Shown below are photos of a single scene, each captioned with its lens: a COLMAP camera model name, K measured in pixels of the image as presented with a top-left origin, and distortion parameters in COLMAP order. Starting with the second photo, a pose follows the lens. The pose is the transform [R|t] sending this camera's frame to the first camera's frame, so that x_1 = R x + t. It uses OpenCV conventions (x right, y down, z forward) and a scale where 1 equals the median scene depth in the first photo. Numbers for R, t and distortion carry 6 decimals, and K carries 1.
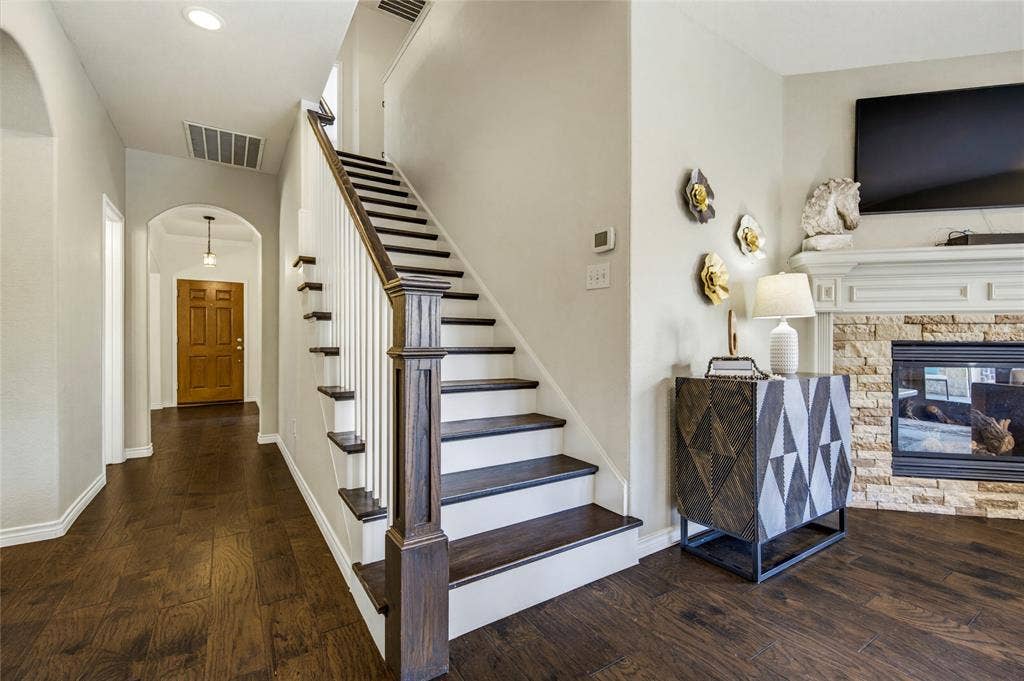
lens RADIAL K [[444.8, 0, 513.5], [0, 444.8, 341.3], [0, 0, 1]] dist [0.000322, 0.000158]
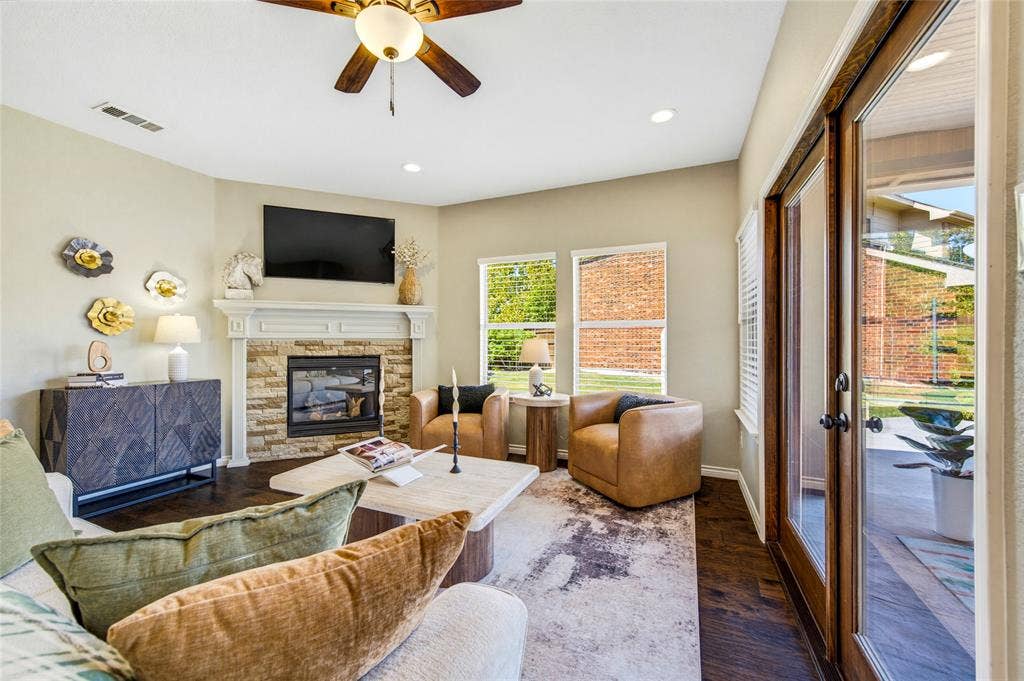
lens RADIAL K [[398.1, 0, 514.3], [0, 398.1, 338.5], [0, 0, 1]] dist [0.001956, 0.000288]
pose [[0.823858, 0.001883, 0.566793, 0.785757], [0.001296, 0.999986, -0.005205, -0.062383], [-0.566795, 0.005023, 0.823844, -0.763275]]
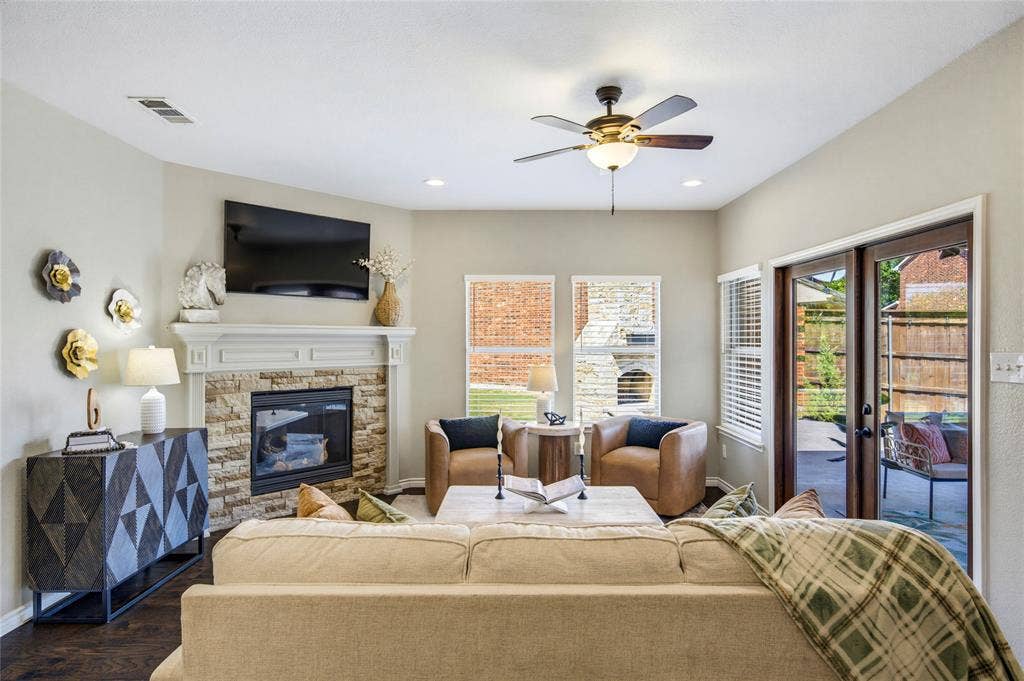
lens RADIAL K [[543.2, 0, 516.8], [0, 543.2, 337.8], [0, 0, 1]] dist [-0.001241, 0.000838]
pose [[0.538653, 0.002453, 0.842524, -0.072707], [0.000087, 0.999996, -0.002967, -0.172058], [-0.842528, 0.001672, 0.538650, -0.559669]]
